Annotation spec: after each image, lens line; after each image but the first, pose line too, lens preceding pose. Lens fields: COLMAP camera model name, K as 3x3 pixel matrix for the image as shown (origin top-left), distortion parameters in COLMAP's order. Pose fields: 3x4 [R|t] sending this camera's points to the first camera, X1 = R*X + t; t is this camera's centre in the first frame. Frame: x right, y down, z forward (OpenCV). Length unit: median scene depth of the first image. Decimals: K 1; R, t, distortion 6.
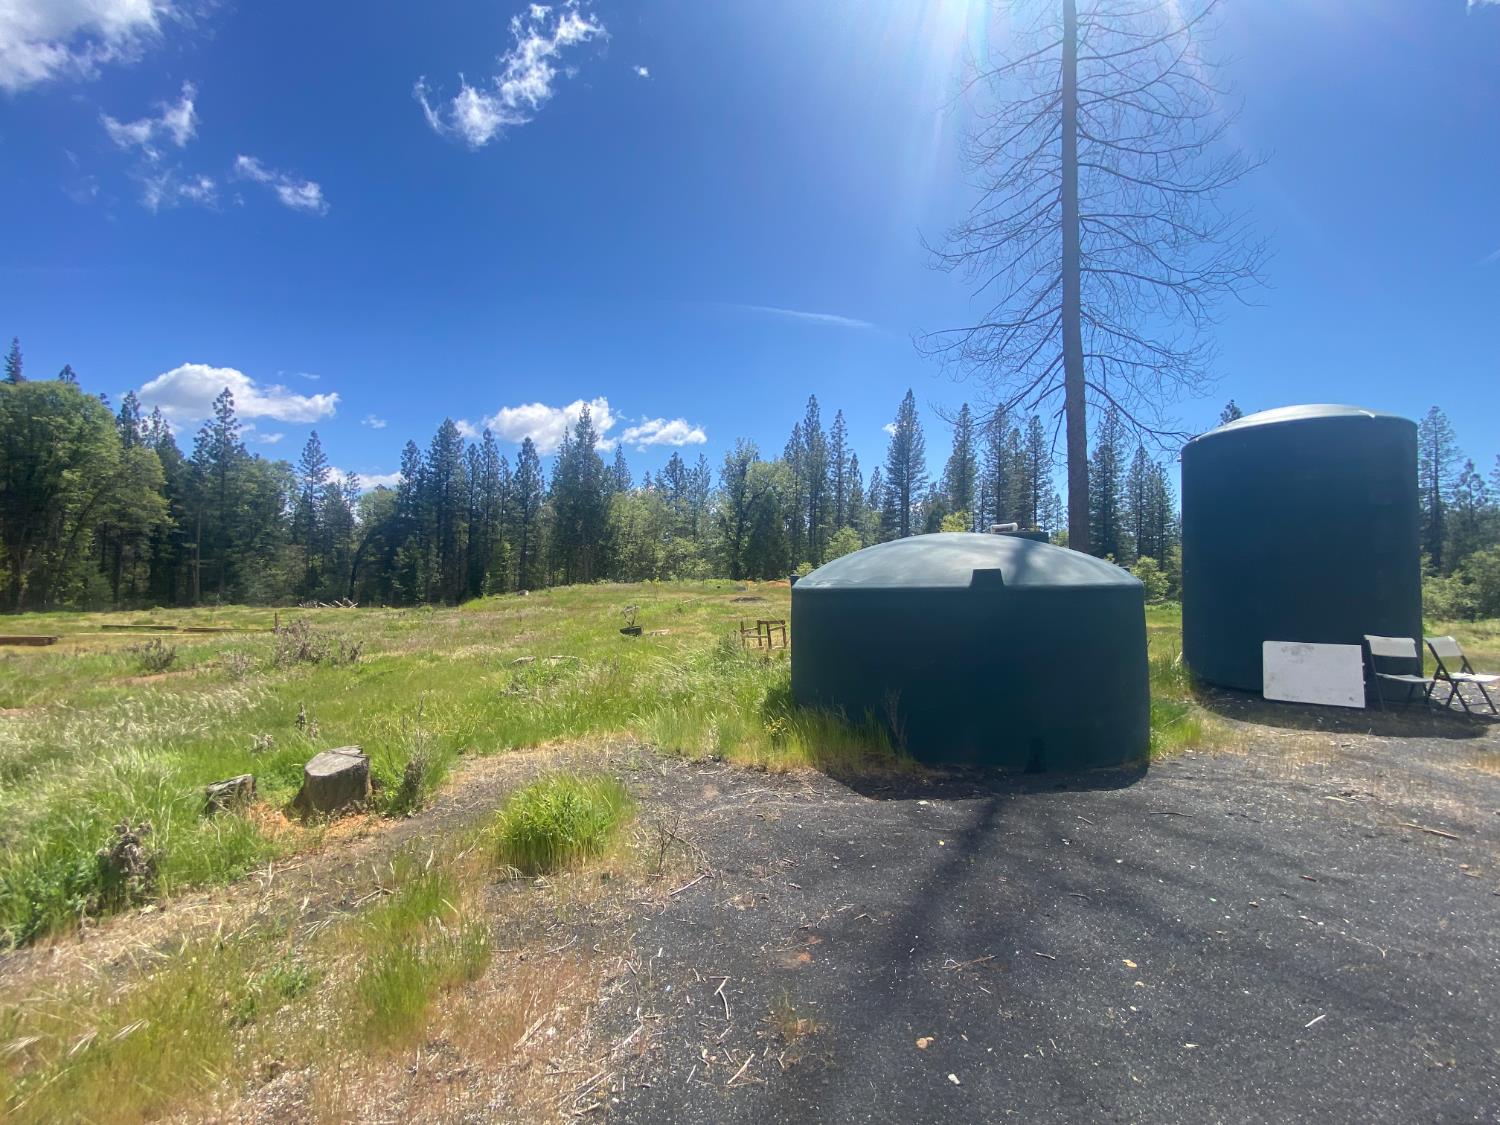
lens RADIAL K [[603.1, 0, 750.0], [0, 603.1, 562.5], [0, 0, 1]] dist [0.034921, -0.032791]
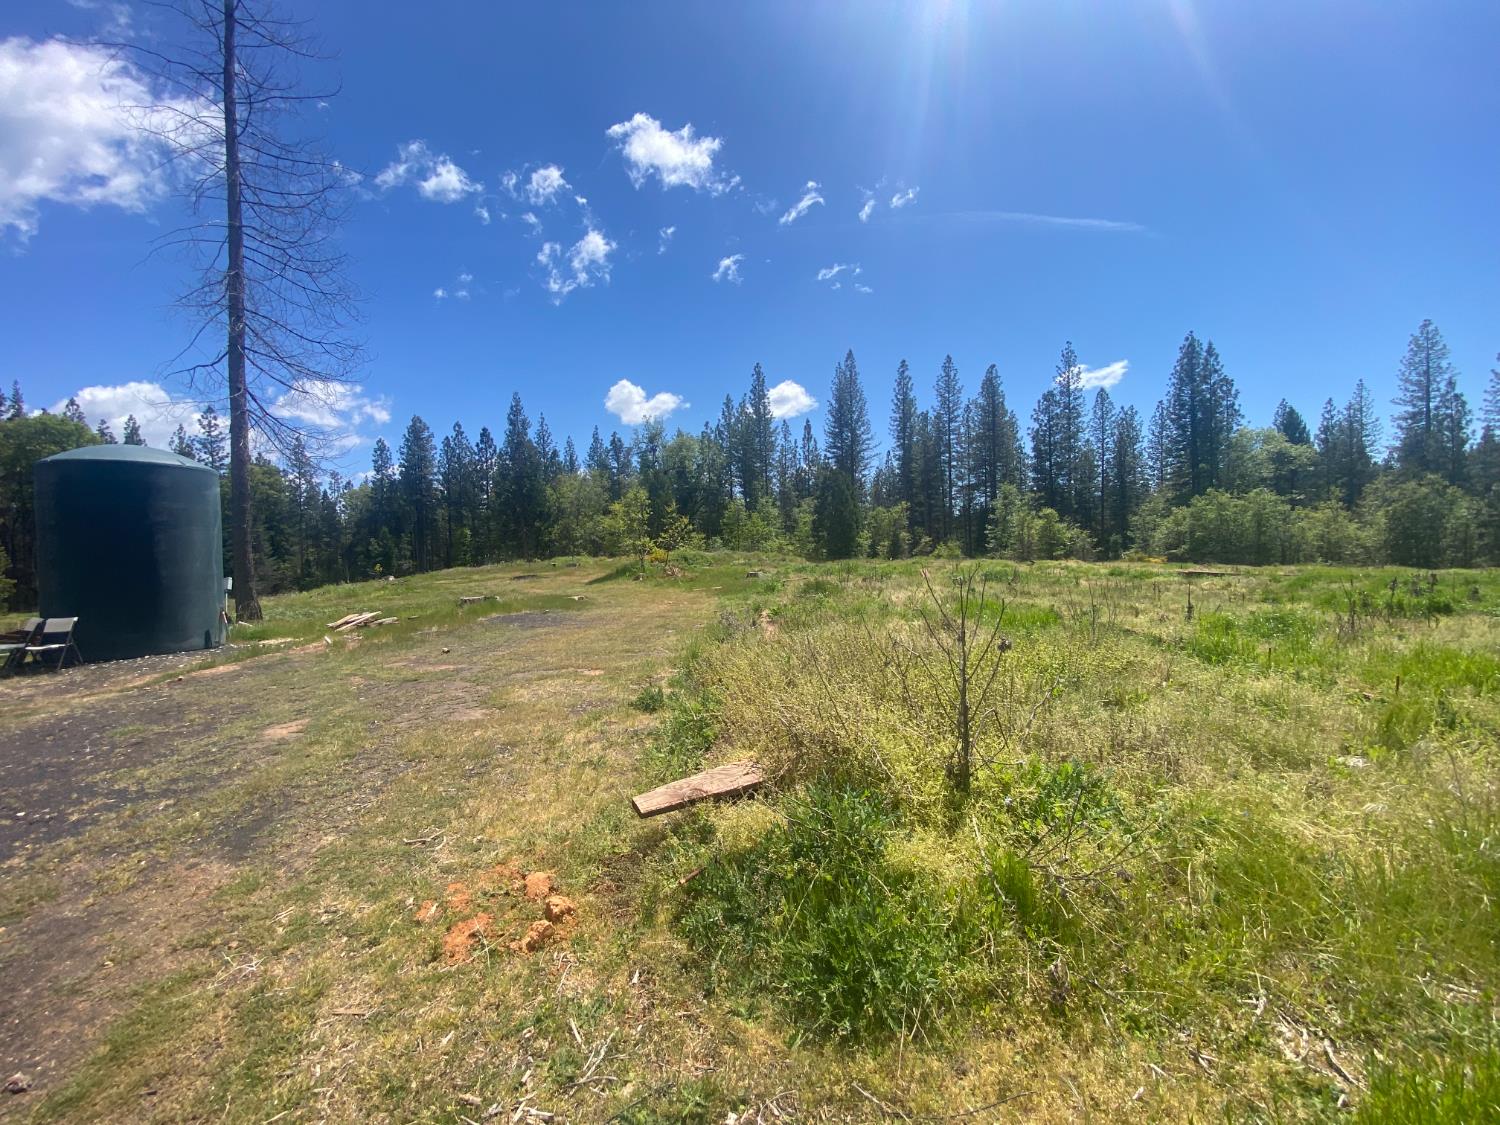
lens RADIAL K [[603.1, 0, 750.0], [0, 603.1, 562.5], [0, 0, 1]] dist [0.034921, -0.032791]
pose [[0.992467, -0.049637, -0.112008, 0.214015], [0.055355, 0.997287, 0.048532, 0.003107], [0.109295, -0.054367, 0.992521, -0.017837]]
